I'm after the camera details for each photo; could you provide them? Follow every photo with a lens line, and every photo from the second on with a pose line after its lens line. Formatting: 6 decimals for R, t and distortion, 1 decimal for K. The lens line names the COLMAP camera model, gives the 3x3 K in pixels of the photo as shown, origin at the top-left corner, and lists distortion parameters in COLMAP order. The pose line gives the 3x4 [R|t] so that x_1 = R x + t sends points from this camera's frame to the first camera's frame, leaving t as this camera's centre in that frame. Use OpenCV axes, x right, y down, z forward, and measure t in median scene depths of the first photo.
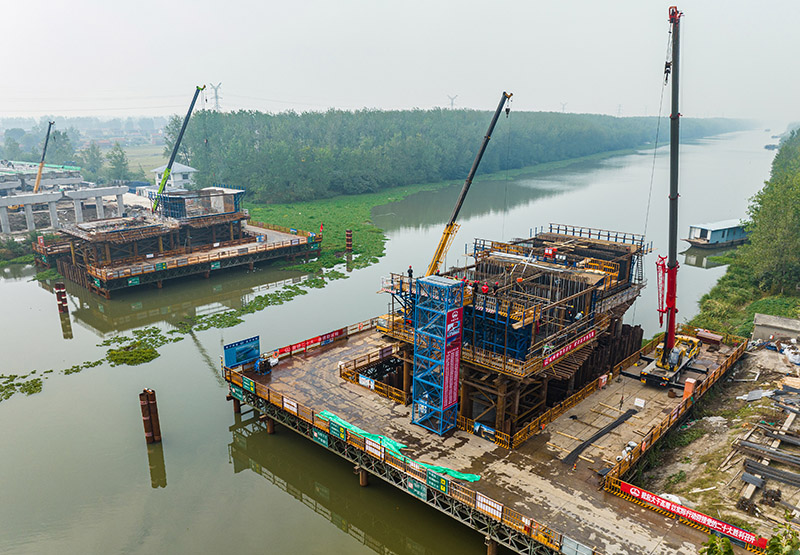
lens RADIAL K [[586.9, 0, 400.0], [0, 586.9, 277.5], [0, 0, 1]] dist [0.000784, 0.000024]
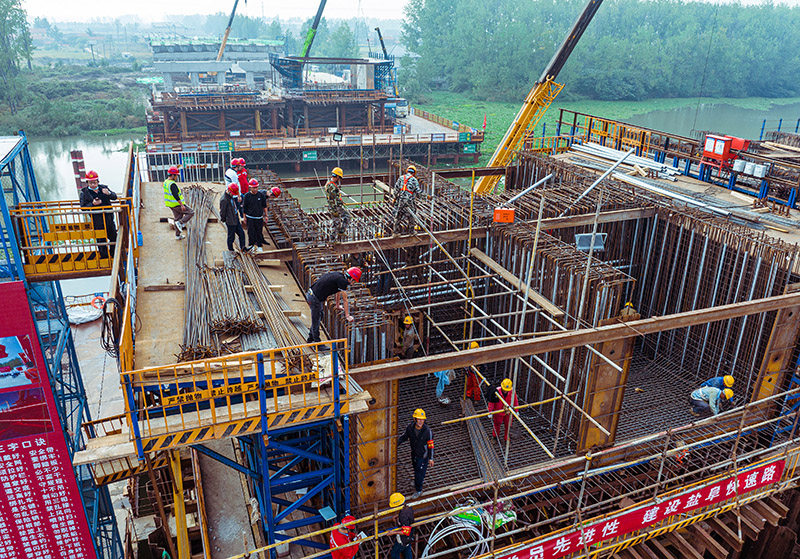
lens RADIAL K [[660.5, 0, 400.0], [0, 660.5, 279.5], [0, 0, 1]] dist [-0.005408, -0.005574]
pose [[0.914500, 0.173026, -0.365721, 0.102063], [-0.127995, 0.981239, 0.144176, -0.002044], [0.383806, -0.085038, 0.919490, 0.260214]]
